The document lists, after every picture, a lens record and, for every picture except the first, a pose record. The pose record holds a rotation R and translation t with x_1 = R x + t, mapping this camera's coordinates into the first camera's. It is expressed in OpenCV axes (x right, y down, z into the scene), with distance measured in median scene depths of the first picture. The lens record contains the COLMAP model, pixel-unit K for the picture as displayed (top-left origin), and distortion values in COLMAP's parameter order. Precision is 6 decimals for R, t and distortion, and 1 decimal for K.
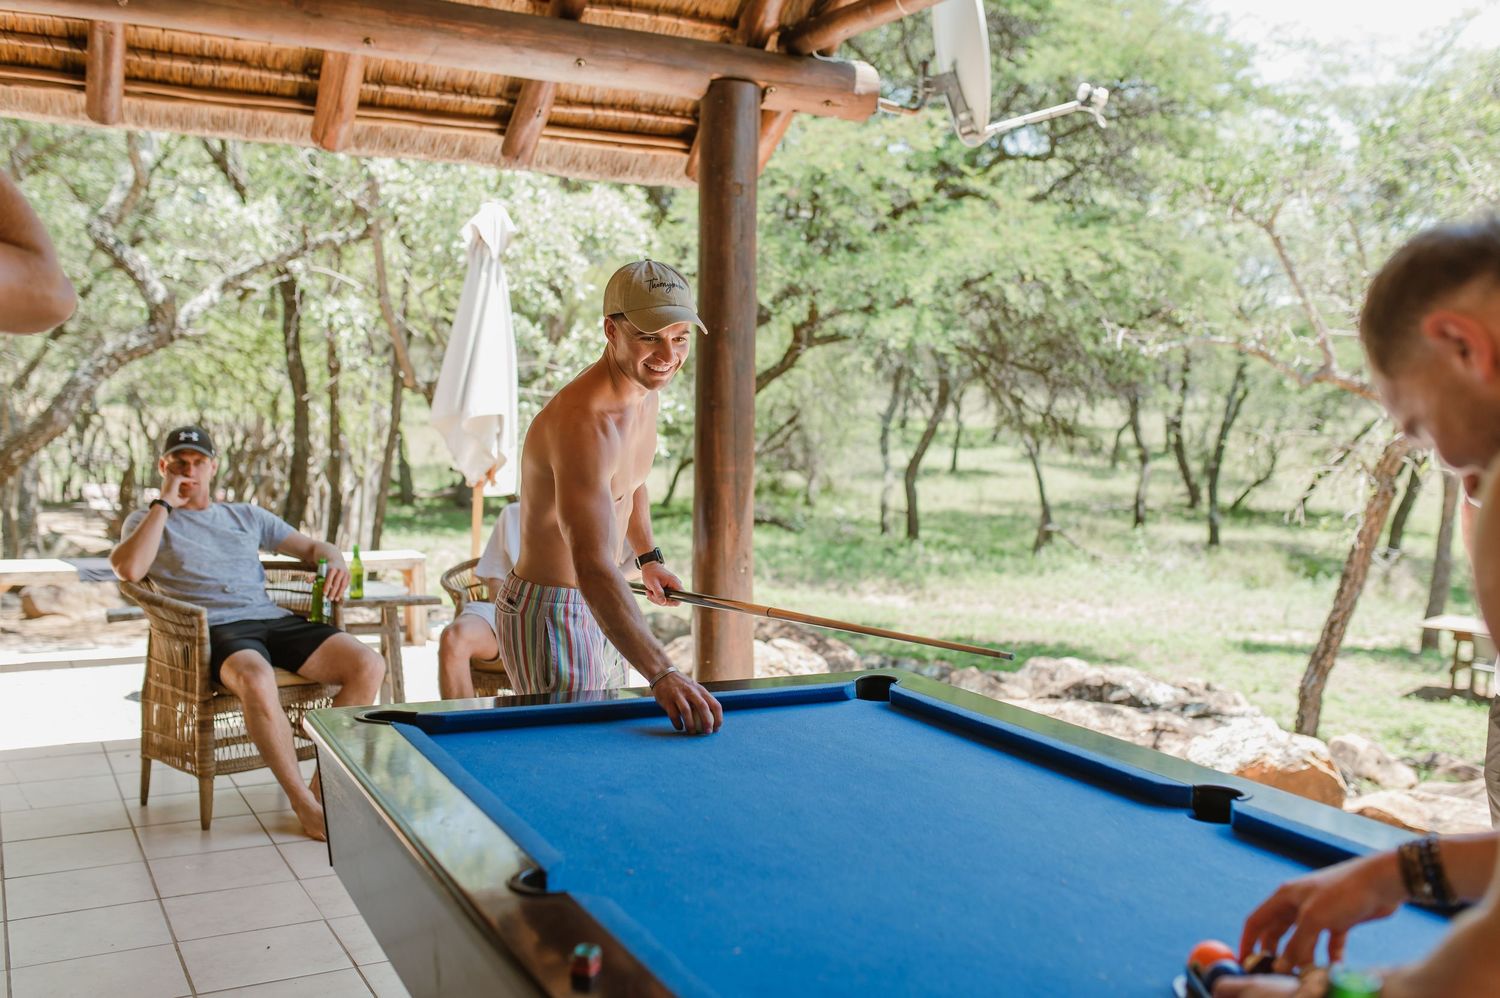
lens RADIAL K [[1466.2, 0, 750.0], [0, 1466.2, 499.0], [0, 0, 1]] dist [0.001358, 0.104662]
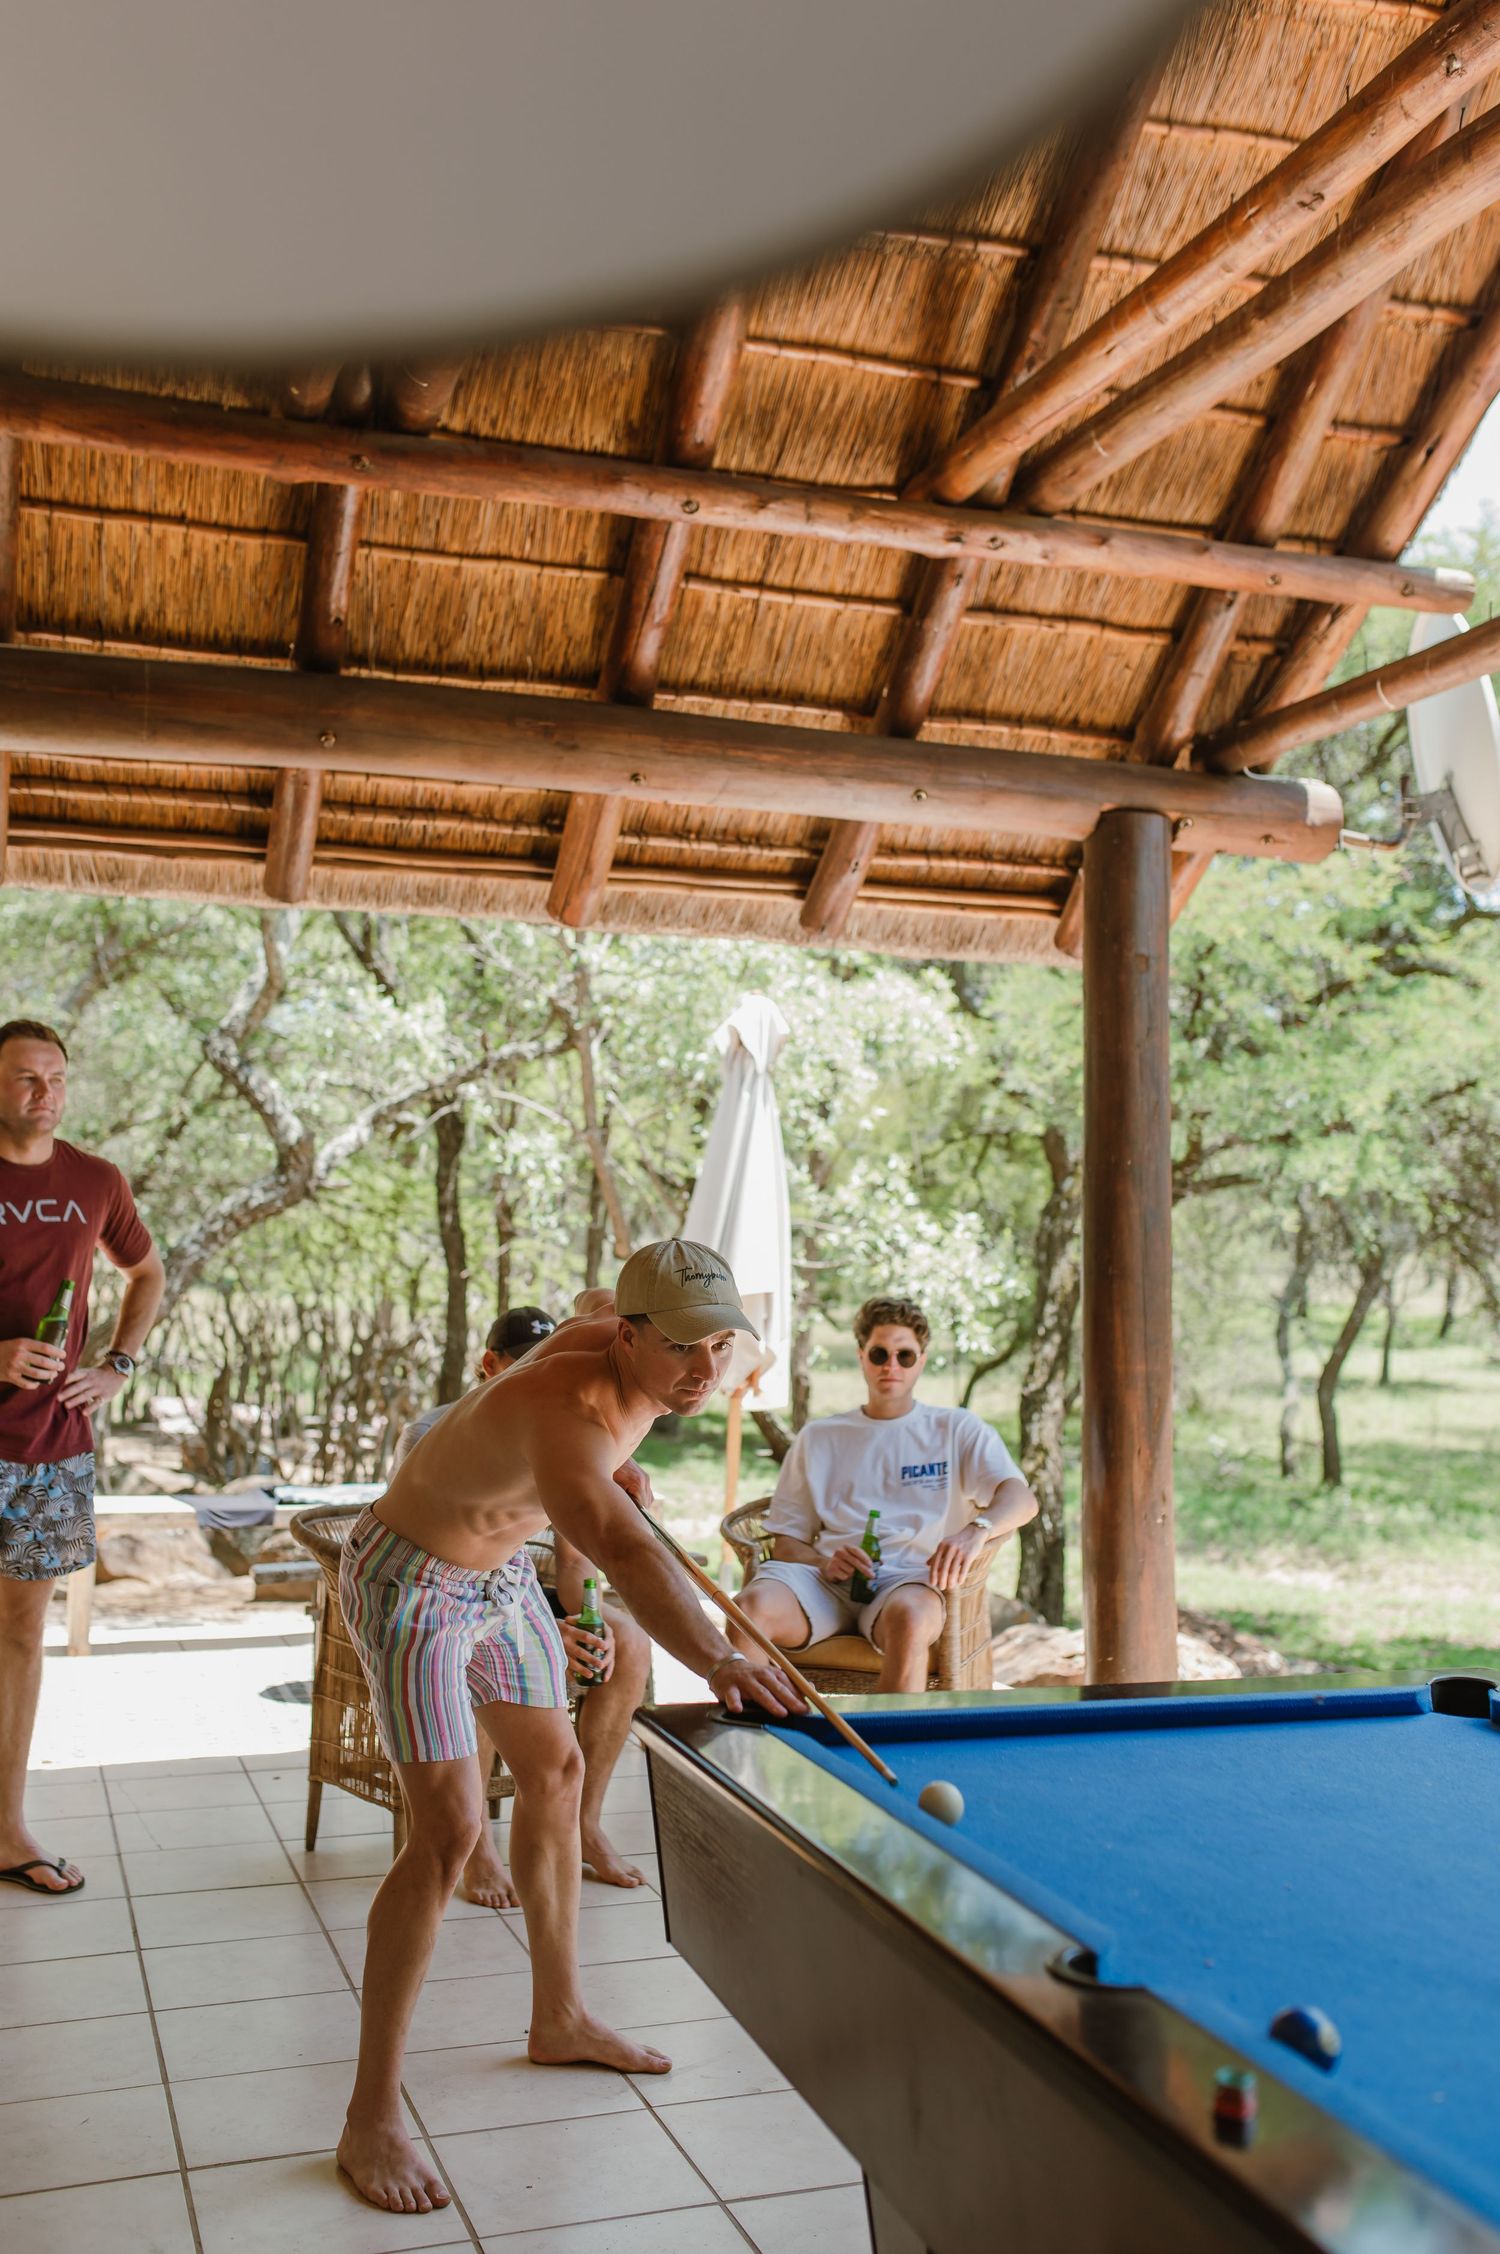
lens RADIAL K [[2127.0, 0, 750.8], [0, 2127.0, 1134.5], [0, 0, 1]] dist [-0.006649, 0.123224]
pose [[0.989510, -0.014663, -0.143721, -0.025002], [-0.004869, 0.990886, -0.134619, 0.003041], [0.144385, 0.133906, 0.980419, -0.002198]]
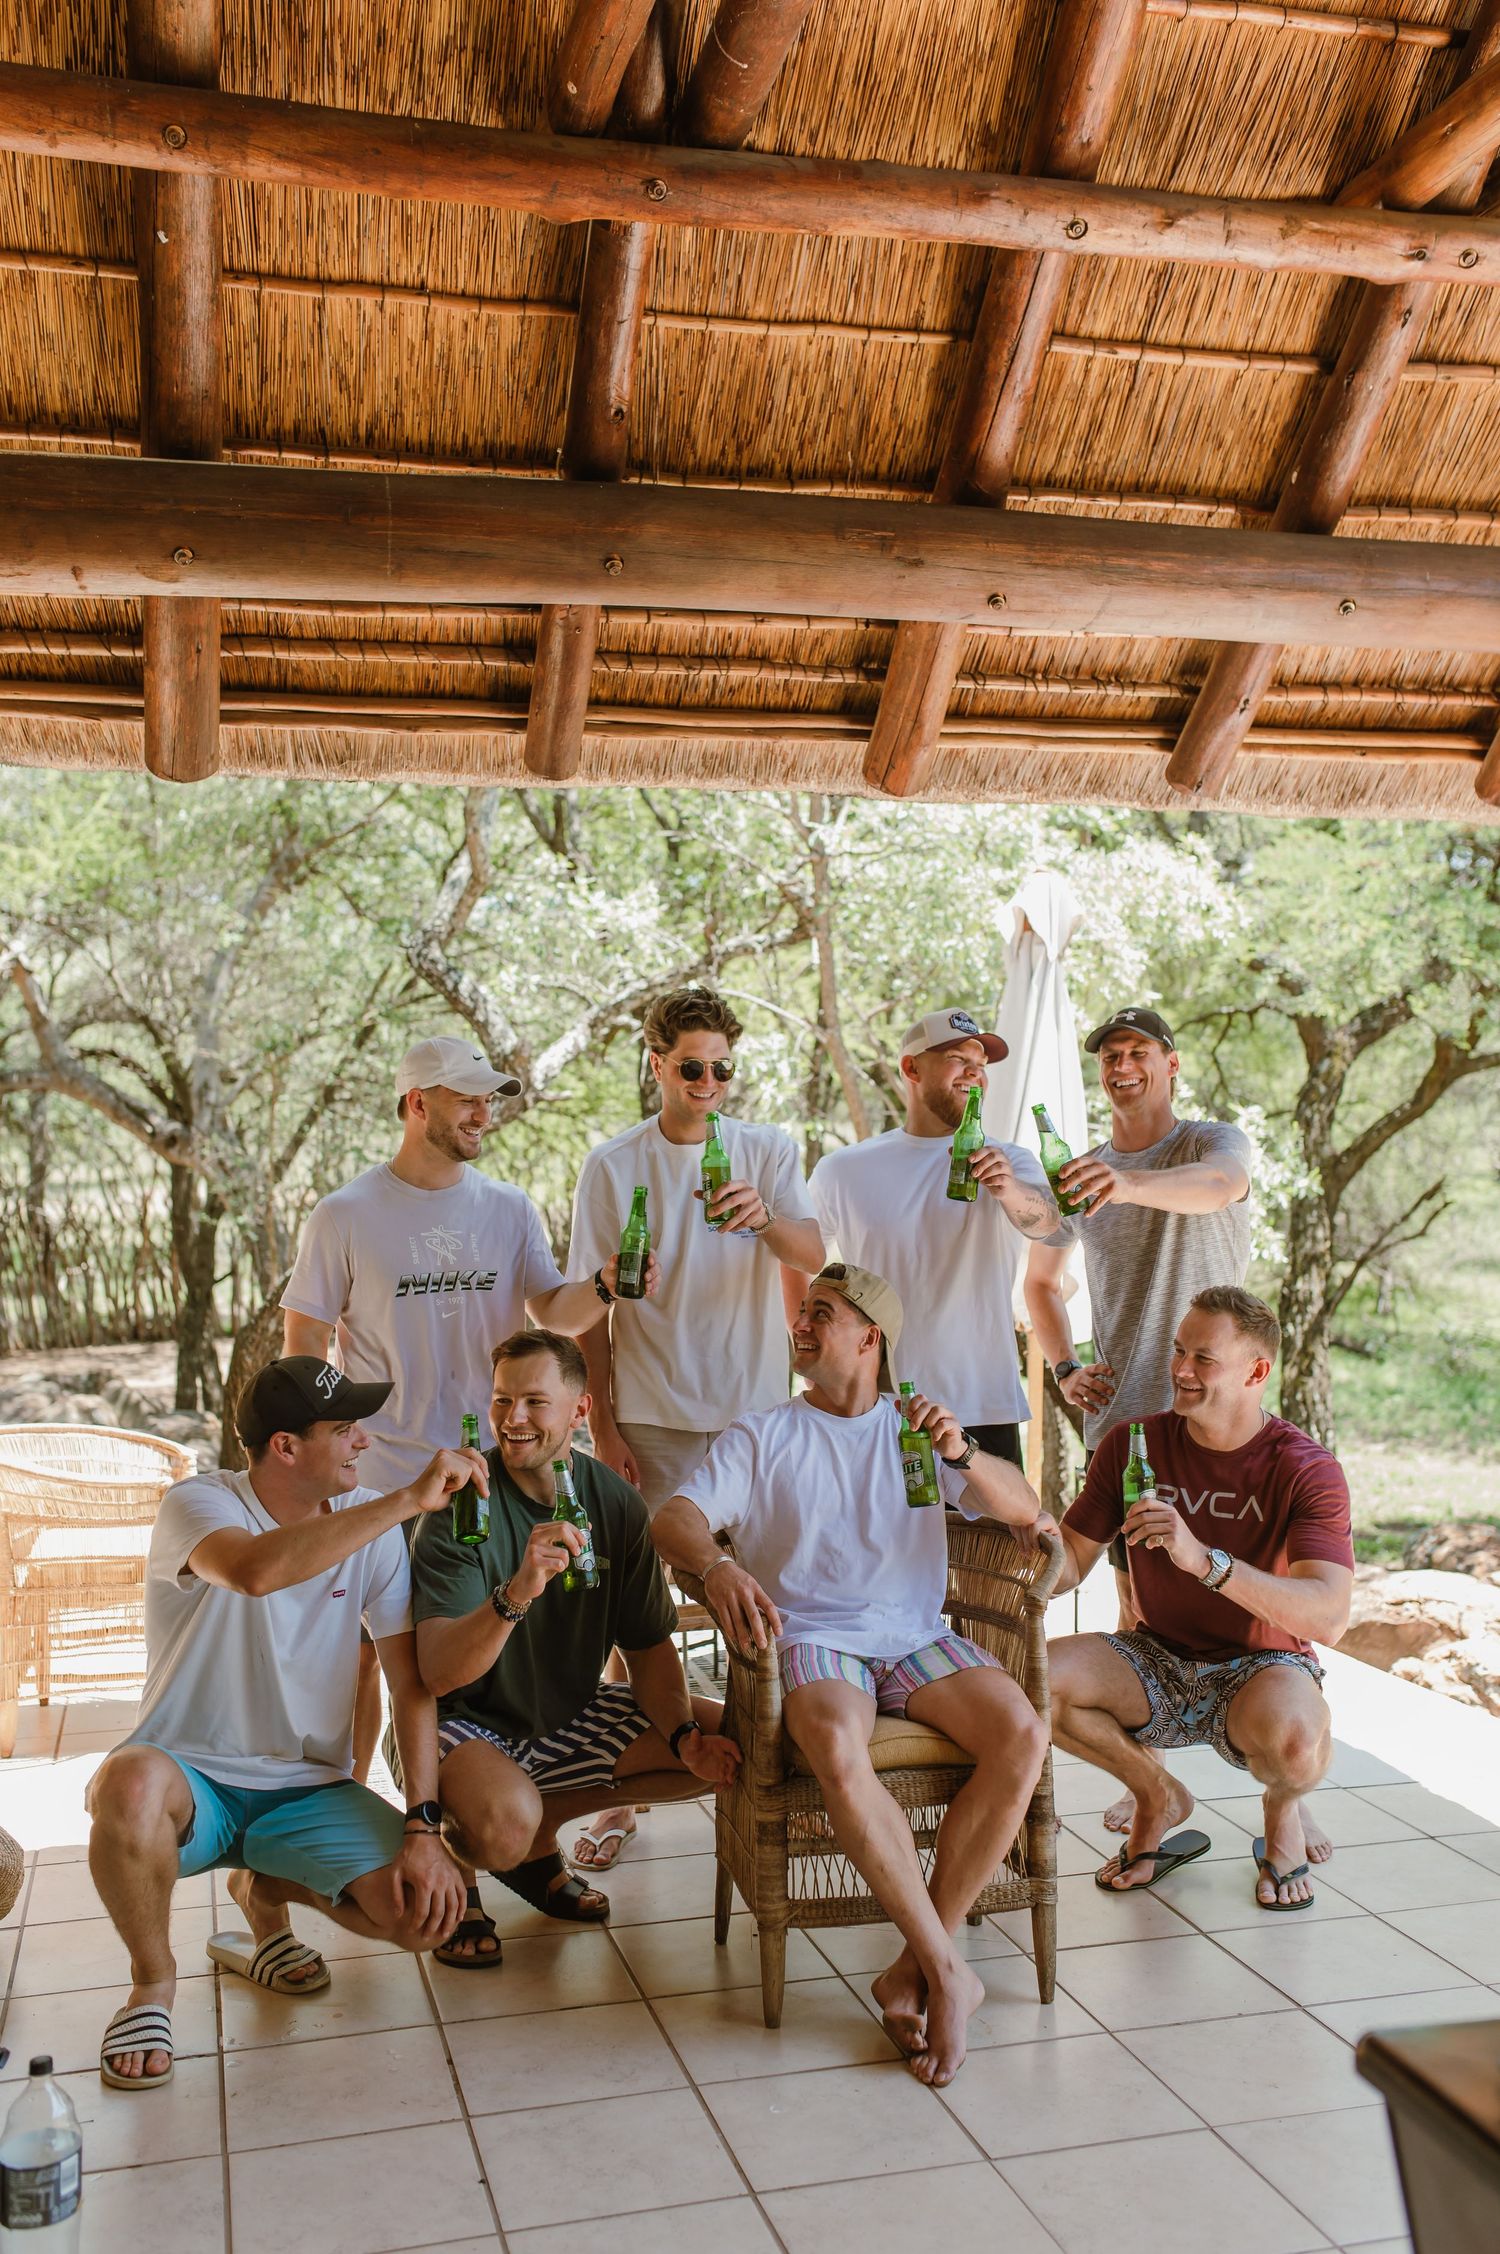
lens RADIAL K [[2127.0, 0, 750.8], [0, 2127.0, 1134.5], [0, 0, 1]] dist [-0.006649, 0.123224]
pose [[0.974909, -0.036022, -0.219670, -0.082016], [0.018837, 0.996631, -0.079829, -0.017280], [0.221805, 0.073688, 0.972303, 0.084826]]
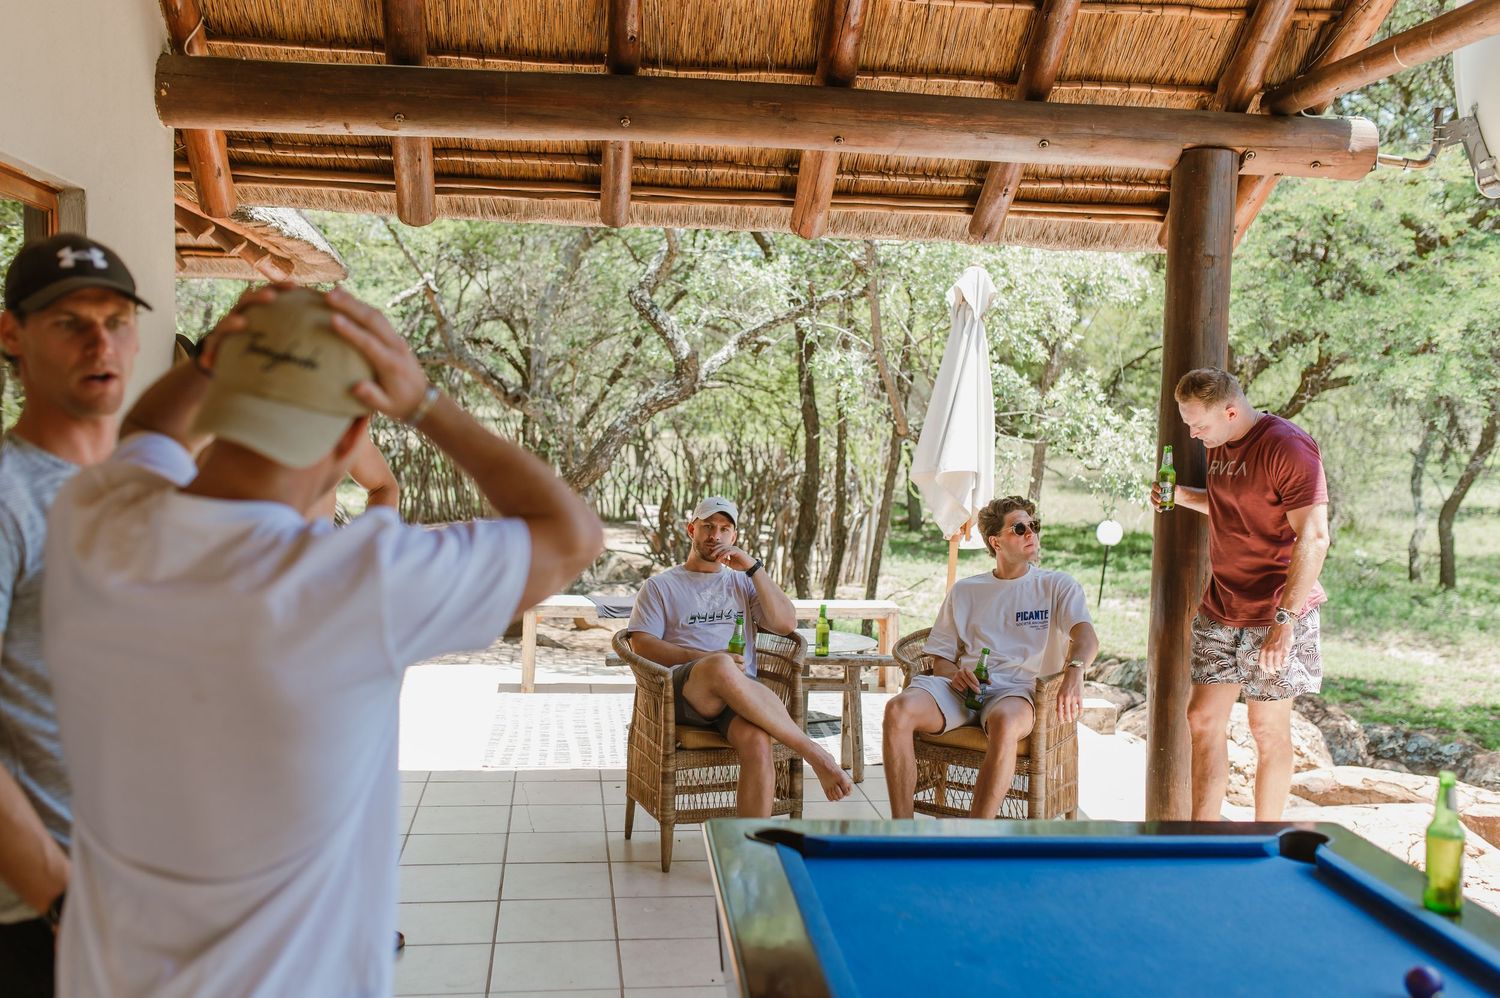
lens RADIAL K [[1410.9, 0, 750.0], [0, 1410.9, 499.0], [0, 0, 1]] dist [0.004789, 0.099884]
pose [[0.938217, 0.026944, -0.344997, 0.017504], [-0.031896, 0.999453, -0.008683, -0.019458], [0.344575, 0.019151, 0.938564, 0.014347]]
